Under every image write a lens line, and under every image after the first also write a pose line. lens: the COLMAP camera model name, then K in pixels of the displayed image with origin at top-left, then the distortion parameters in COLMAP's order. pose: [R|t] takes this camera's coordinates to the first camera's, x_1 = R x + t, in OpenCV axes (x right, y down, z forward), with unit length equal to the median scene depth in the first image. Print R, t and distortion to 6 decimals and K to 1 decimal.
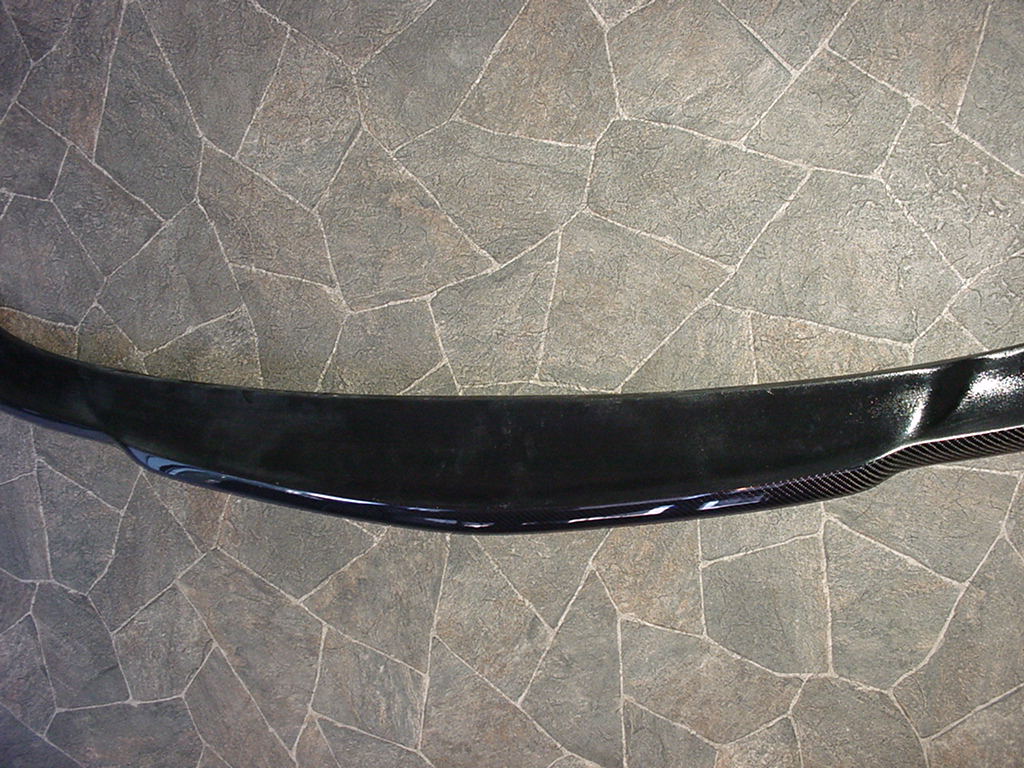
lens RADIAL K [[1251.5, 0, 511.6], [0, 1251.5, 405.1], [0, 0, 1]] dist [-0.163629, 0.000000]
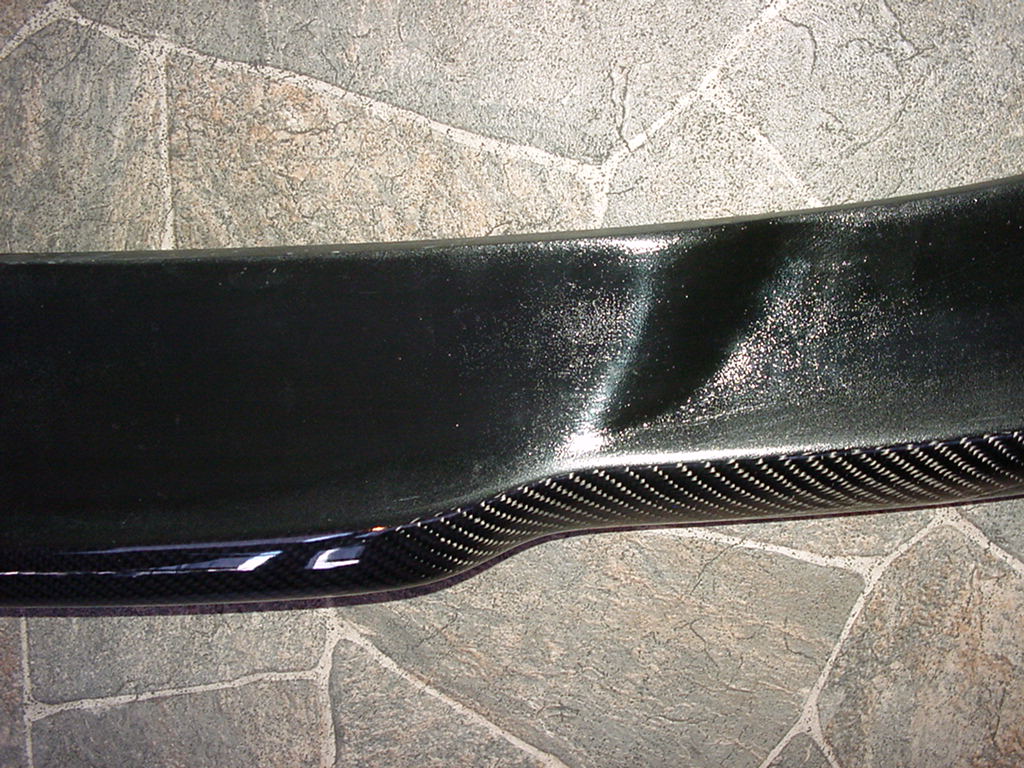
lens RADIAL K [[1251.5, 0, 528.5], [0, 1251.5, 390.2], [0, 0, 1]] dist [-0.163629, 0.000000]
pose [[0.973767, 0.067420, 0.217332, 0.206544], [-0.082396, 0.994756, 0.060591, -0.006911], [-0.212107, -0.076909, 0.974215, 0.584561]]
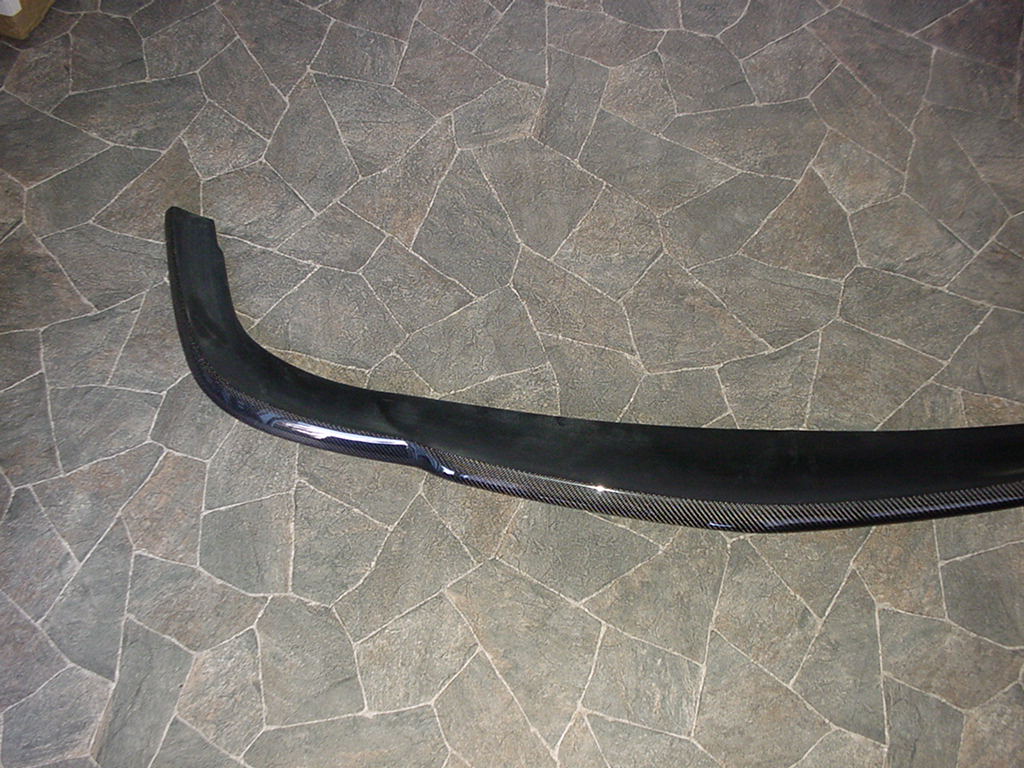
lens RADIAL K [[1251.5, 0, 486.4], [0, 1251.5, 418.6], [0, 0, 1]] dist [-0.163629, 0.000000]
pose [[0.941239, 0.213485, 0.261711, -0.628021], [-0.049899, 0.854285, -0.517405, 0.651153], [-0.334034, 0.473943, 0.814739, 0.050758]]
